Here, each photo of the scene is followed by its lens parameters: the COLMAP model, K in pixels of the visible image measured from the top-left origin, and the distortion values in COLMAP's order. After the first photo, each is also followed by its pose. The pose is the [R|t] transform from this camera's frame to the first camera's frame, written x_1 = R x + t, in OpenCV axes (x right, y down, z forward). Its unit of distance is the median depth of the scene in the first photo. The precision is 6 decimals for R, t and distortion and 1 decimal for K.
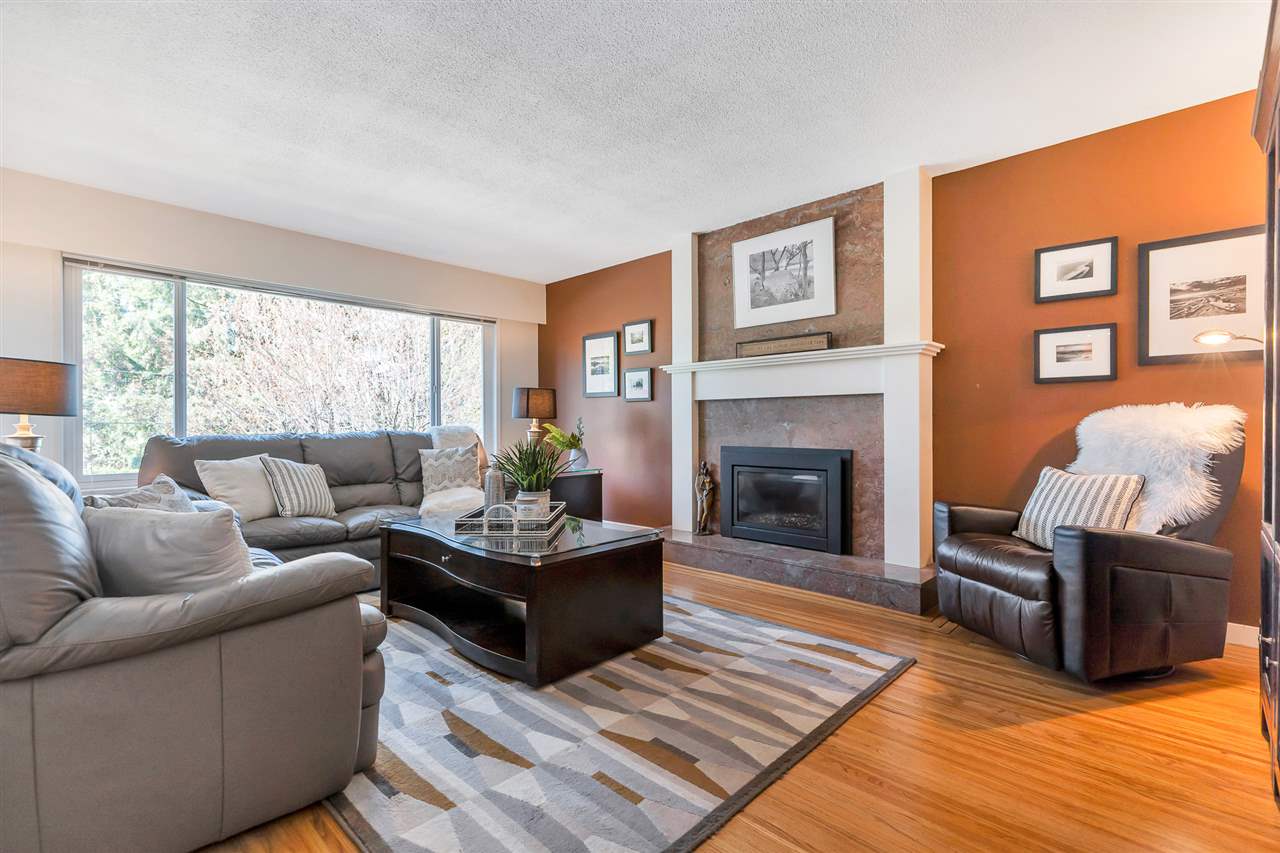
lens RADIAL K [[572.5, 0, 640.0], [0, 572.5, 426.5], [0, 0, 1]] dist [0.002056, 0.000252]
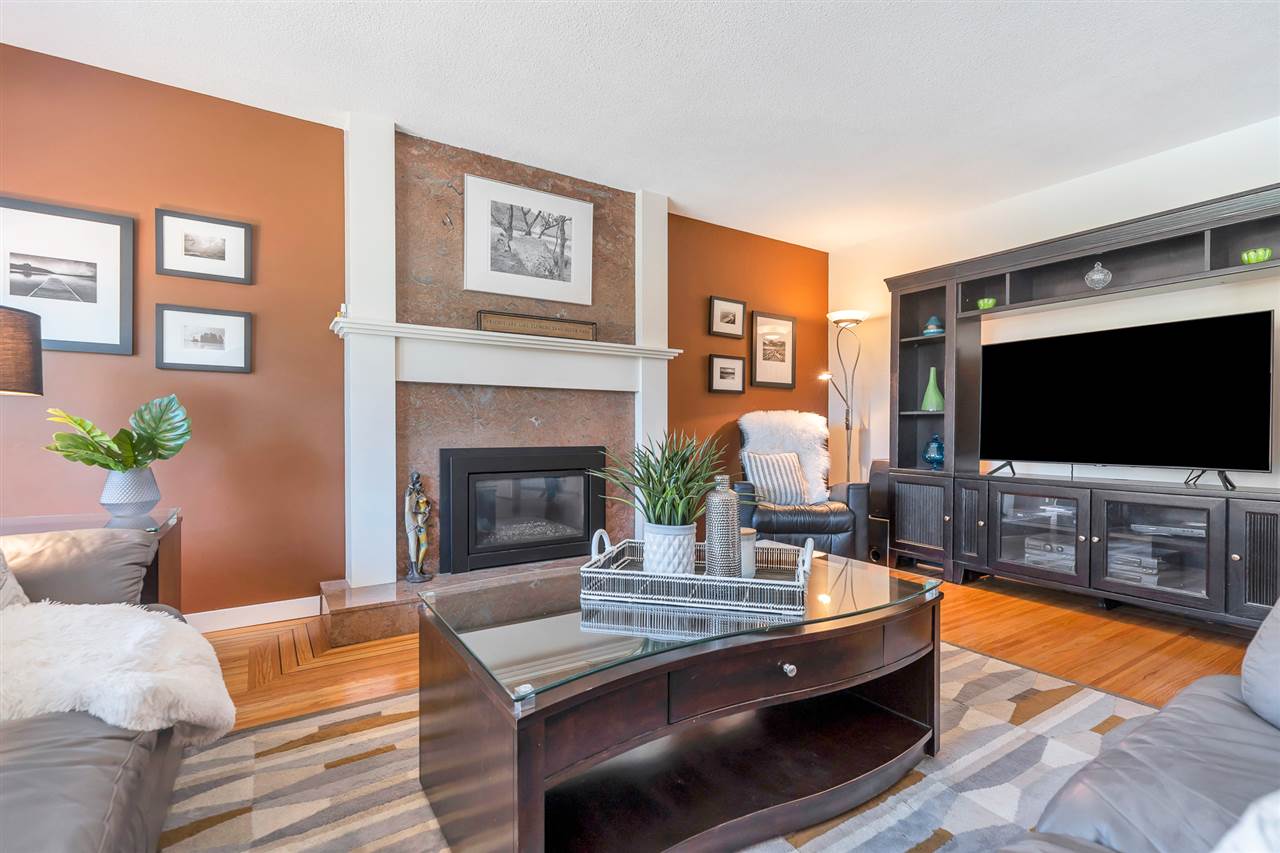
lens RADIAL K [[593.5, 0, 640.0], [0, 593.5, 426.5], [0, 0, 1]] dist [0.003974, 0.000461]
pose [[0.231170, 0.006256, 0.972893, -0.591340], [-0.001448, 0.999980, -0.006086, 0.012297], [-0.972912, -0.000002, 0.231174, 0.673551]]
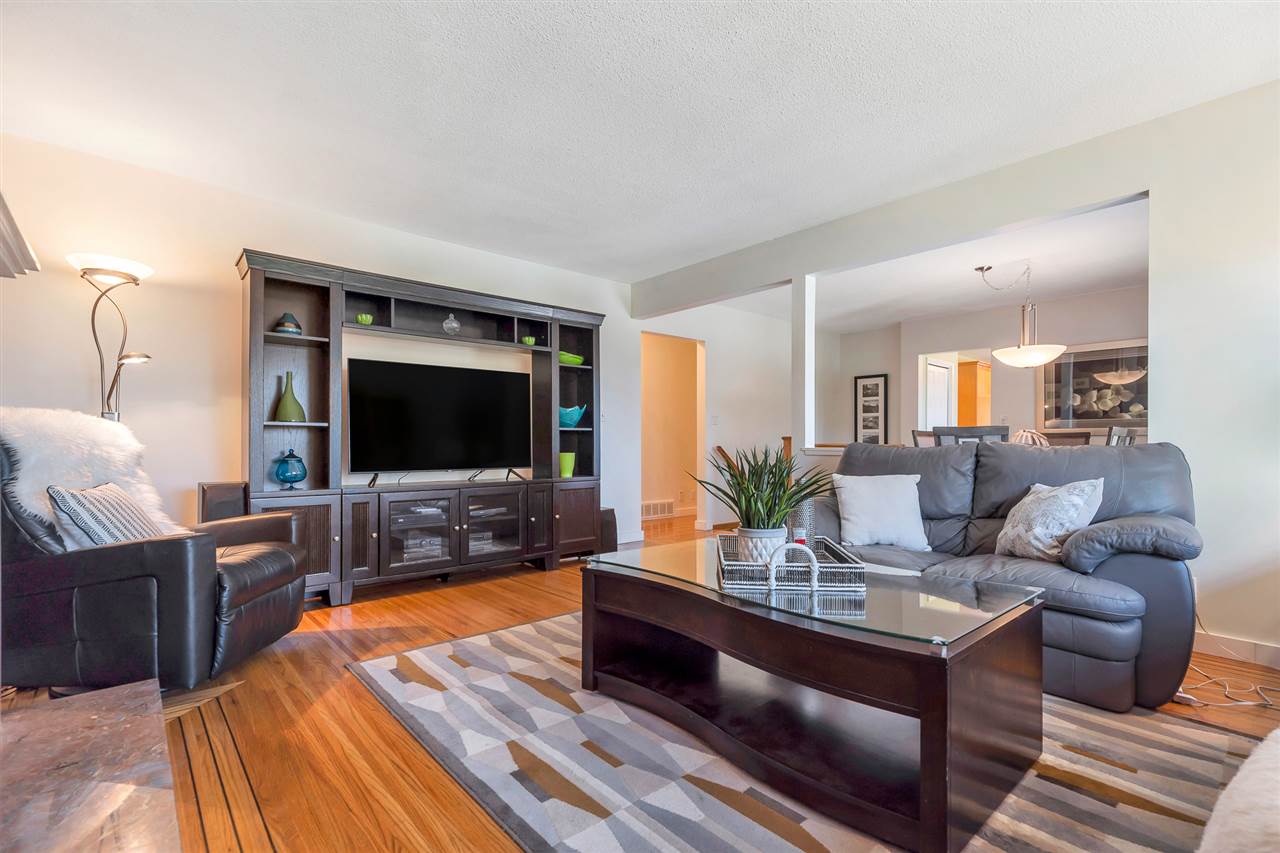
lens RADIAL K [[585.4, 0, 638.5], [0, 585.4, 449.4], [0, 0, 1]] dist [0.000970, 0.000041]
pose [[-0.996005, 0.004275, 0.089196, -0.079655], [0.005188, 0.999937, 0.010000, 0.012927], [-0.089147, 0.010422, -0.995964, 1.250726]]
